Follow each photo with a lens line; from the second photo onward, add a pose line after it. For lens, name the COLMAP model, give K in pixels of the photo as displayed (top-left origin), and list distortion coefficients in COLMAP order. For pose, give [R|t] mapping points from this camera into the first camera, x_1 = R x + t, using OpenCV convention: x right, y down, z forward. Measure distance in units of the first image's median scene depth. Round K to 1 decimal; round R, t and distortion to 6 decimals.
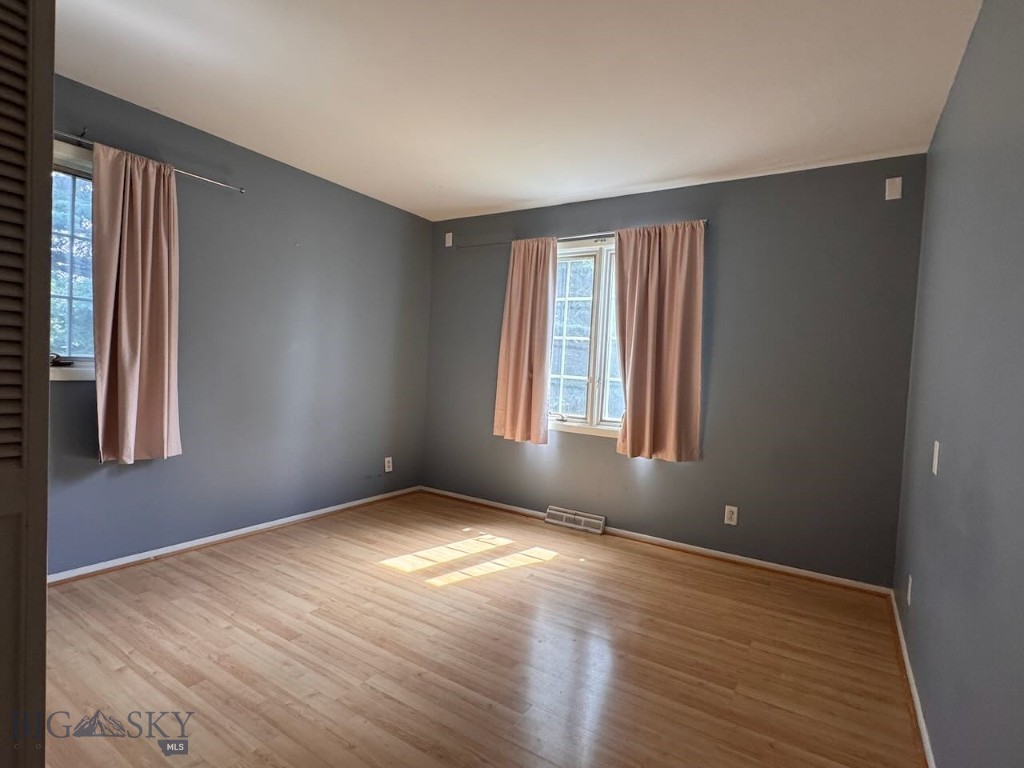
lens RADIAL K [[516.4, 0, 509.6], [0, 516.4, 383.5], [0, 0, 1]] dist [-0.001193, -0.000309]
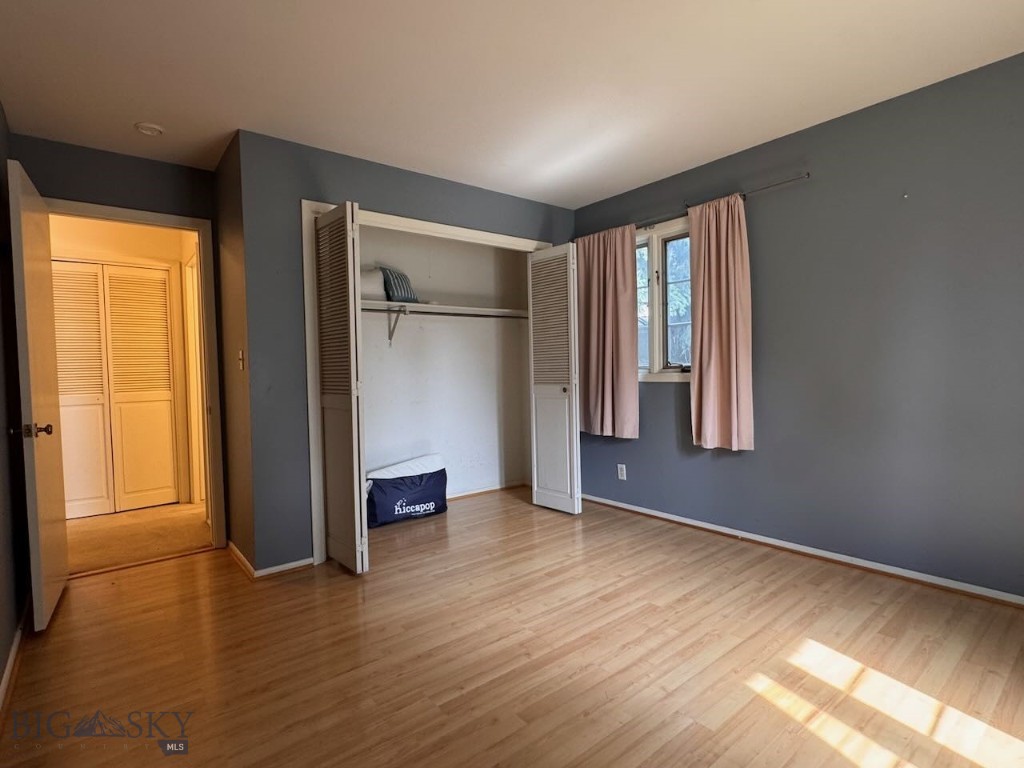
lens RADIAL K [[516.4, 0, 509.5], [0, 516.4, 386.5], [0, 0, 1]] dist [-0.001193, -0.000309]
pose [[-0.321977, -0.013087, -0.946657, 0.609762], [-0.023227, 0.999713, -0.005920, 0.023532], [0.946463, 0.020082, -0.322188, 0.949054]]
